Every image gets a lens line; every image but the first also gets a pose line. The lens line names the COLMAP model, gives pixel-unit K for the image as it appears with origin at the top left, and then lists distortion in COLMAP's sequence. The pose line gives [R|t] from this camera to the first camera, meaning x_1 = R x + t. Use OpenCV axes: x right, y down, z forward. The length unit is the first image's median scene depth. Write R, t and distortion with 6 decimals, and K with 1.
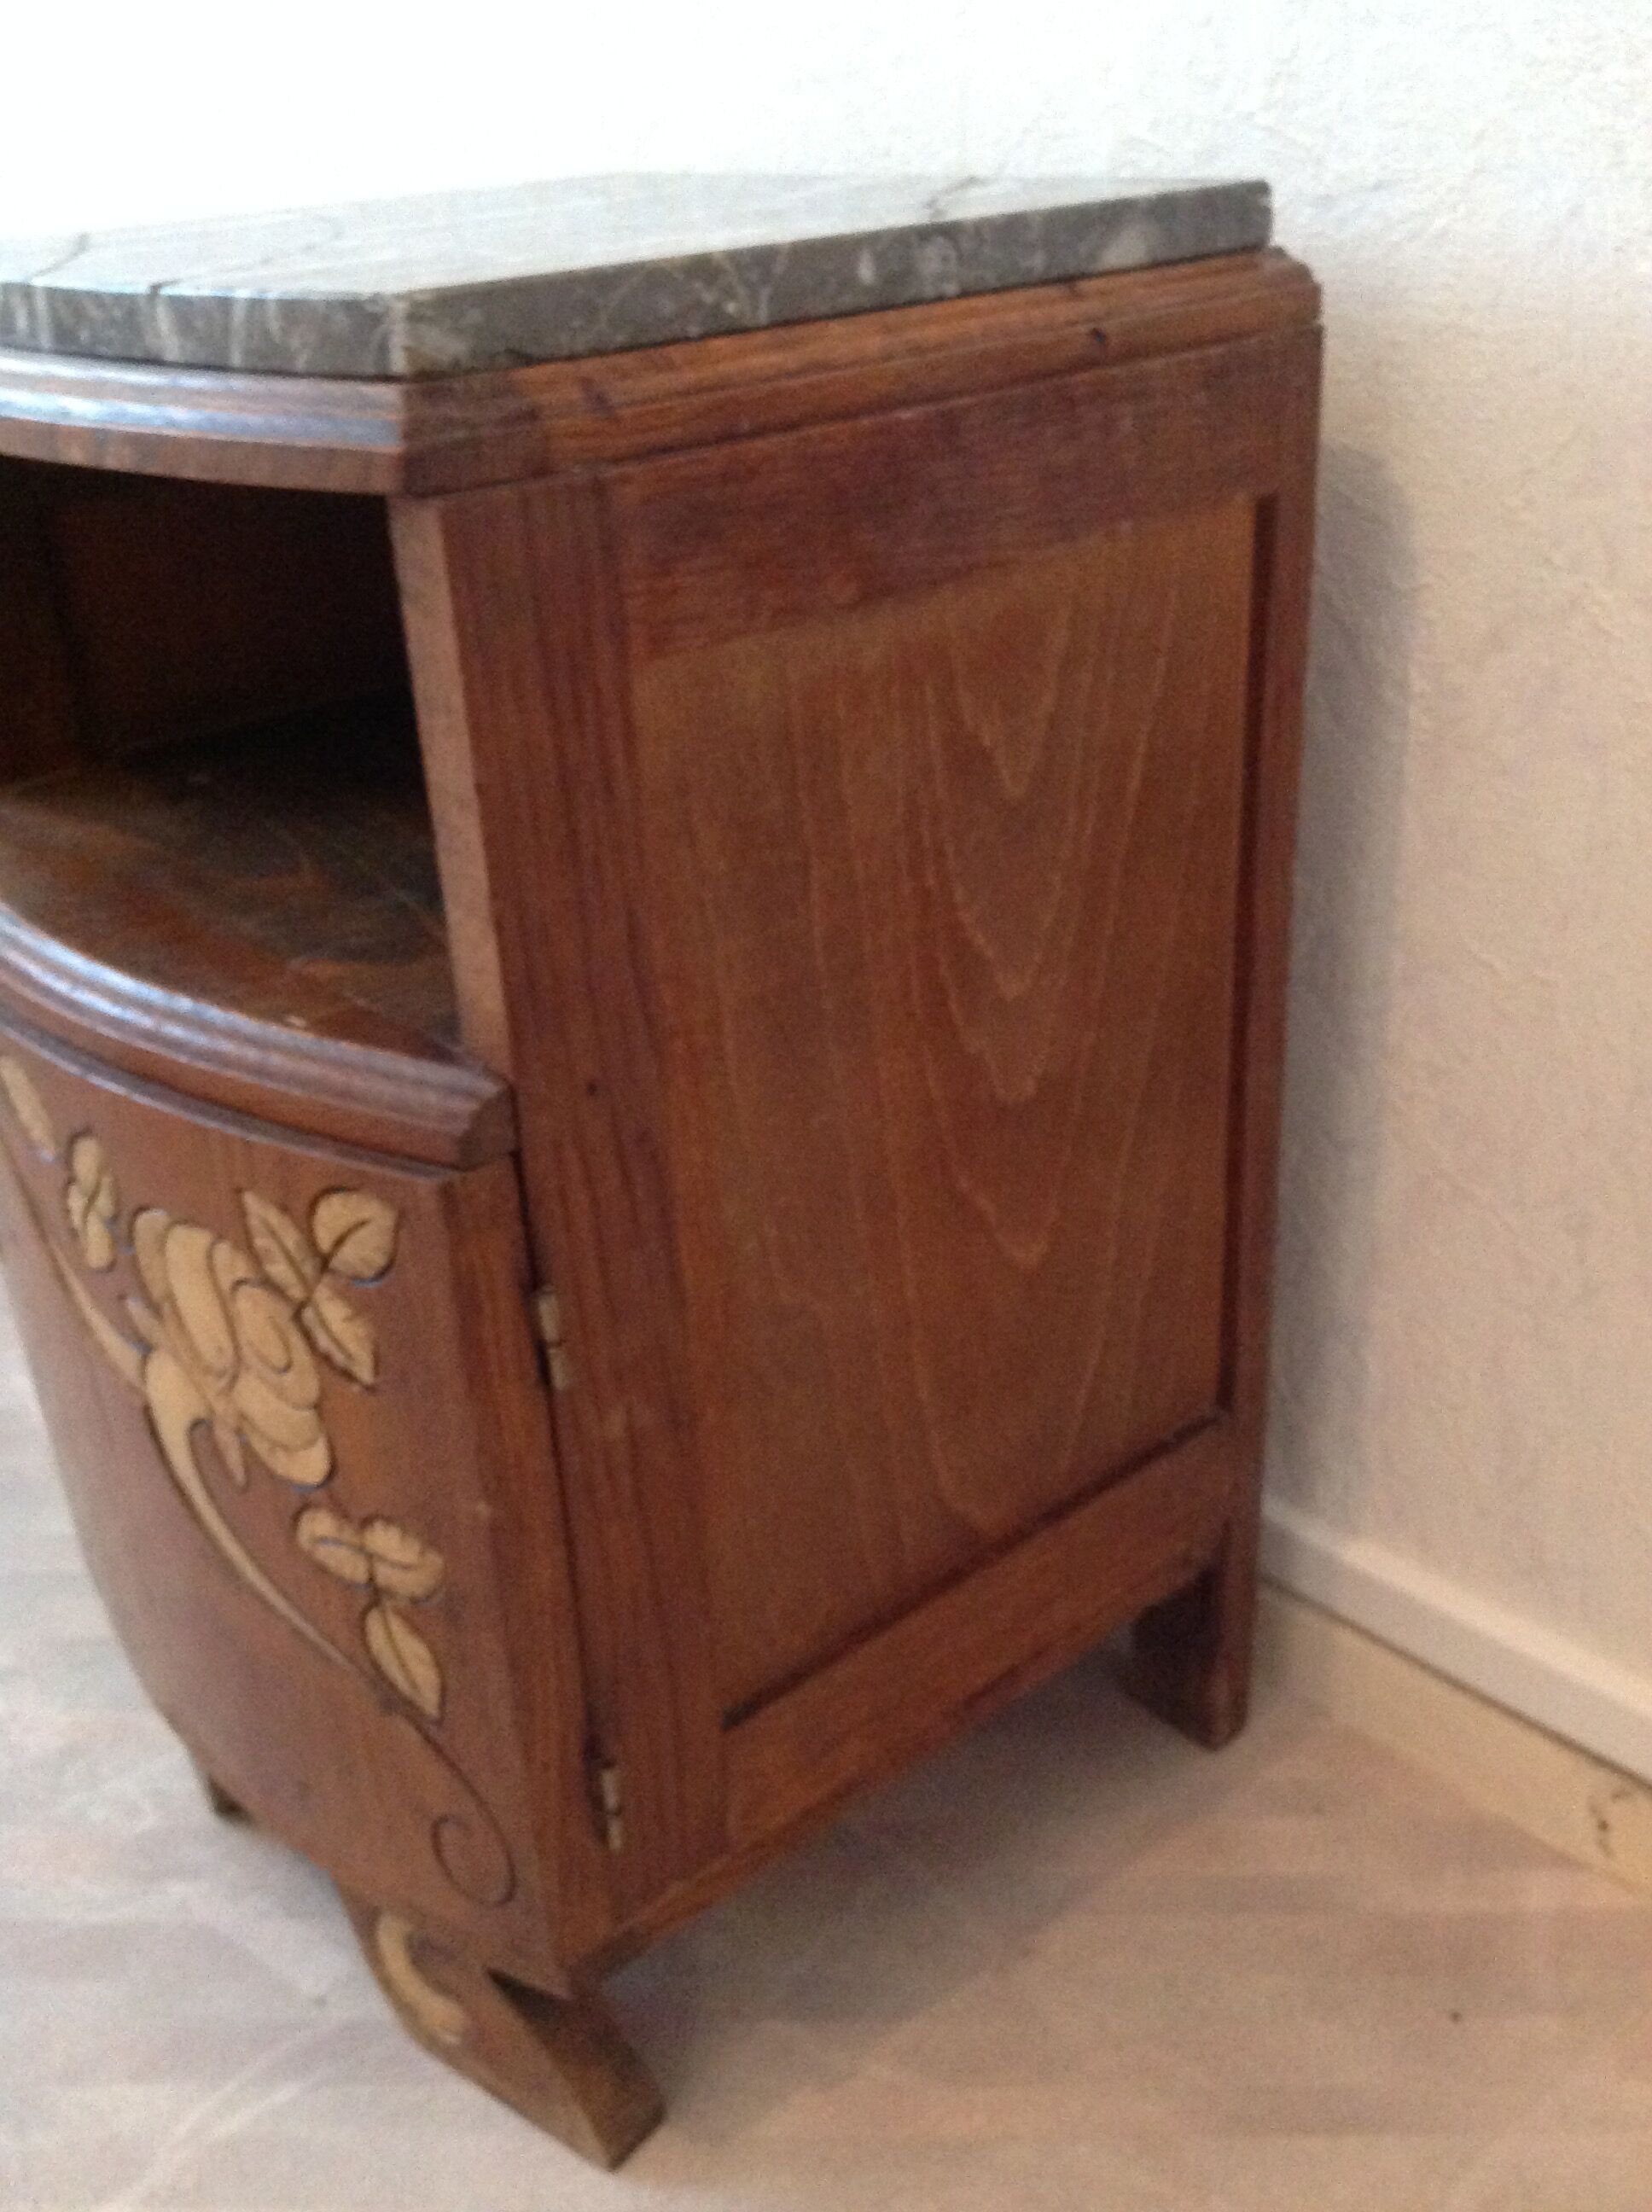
lens RADIAL K [[2126.6, 0, 826.0], [0, 2126.6, 1106.0], [0, 0, 1]] dist [0.140780, -0.333164]
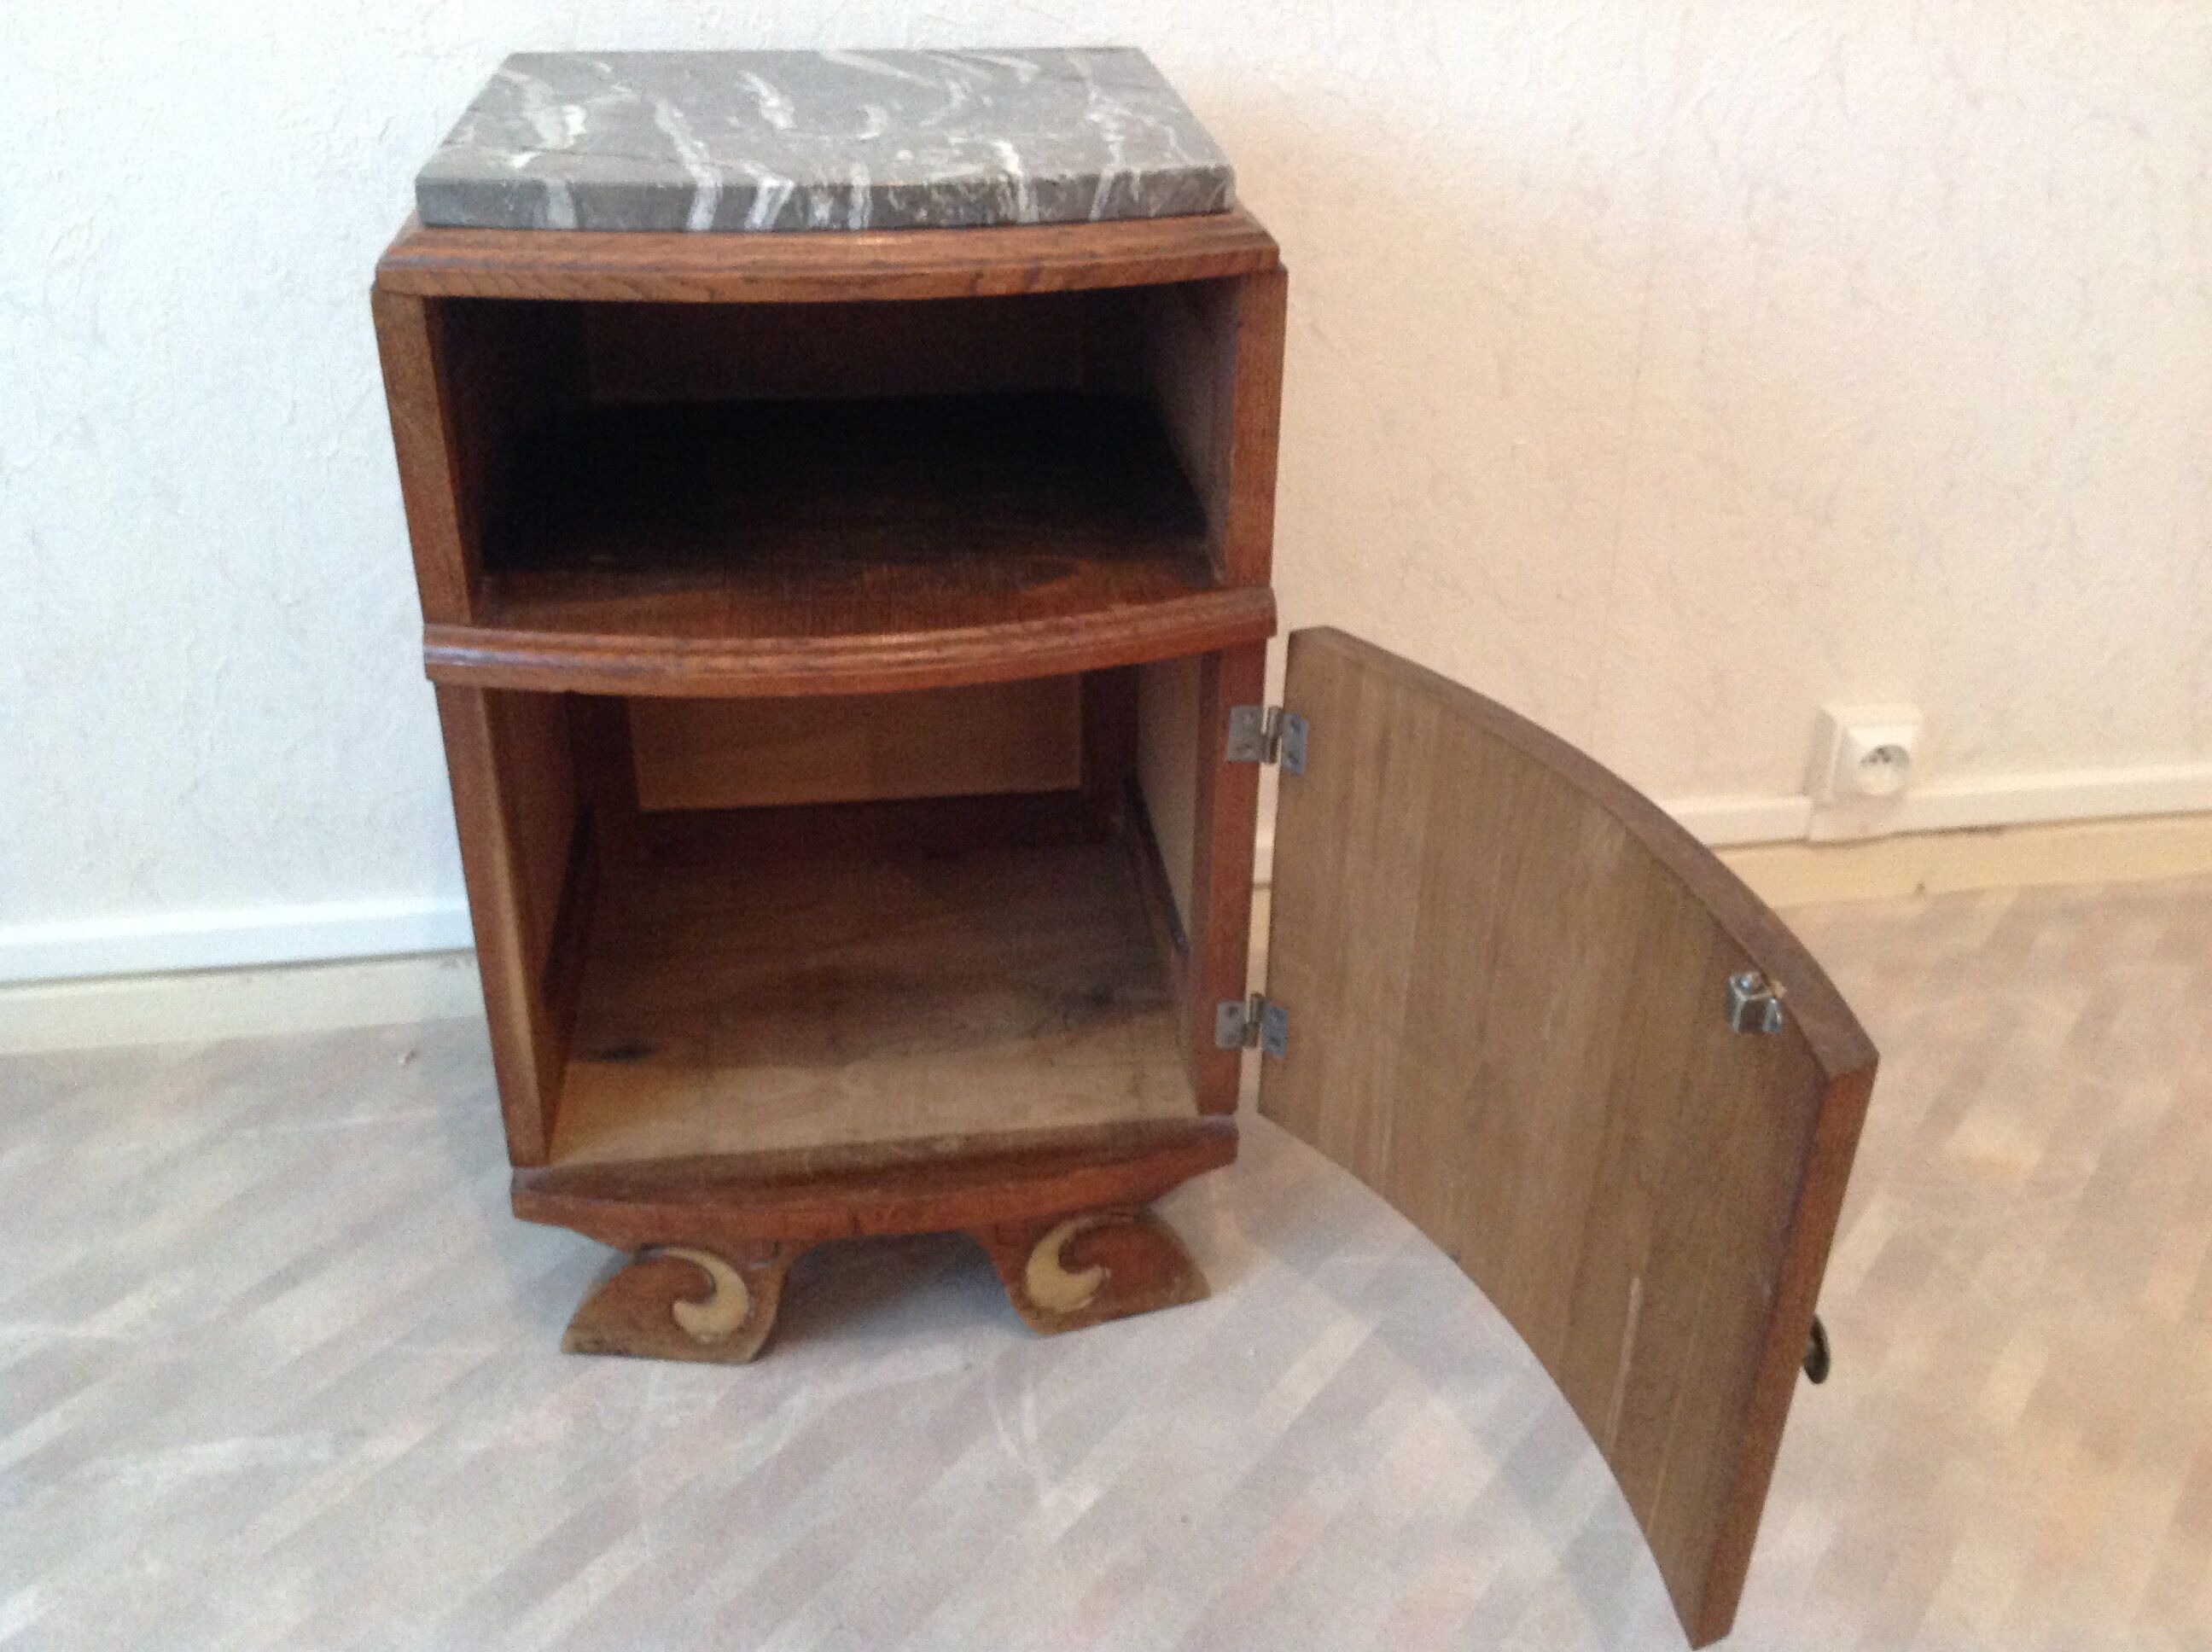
lens RADIAL K [[2126.6, 0, 1115.1], [0, 2126.6, 824.8], [0, 0, 1]] dist [0.140780, -0.333164]
pose [[0.546554, -0.339595, 0.765476, -1.451515], [0.331305, 0.927193, 0.174785, -0.159086], [-0.769100, 0.158077, 0.619271, 0.009565]]
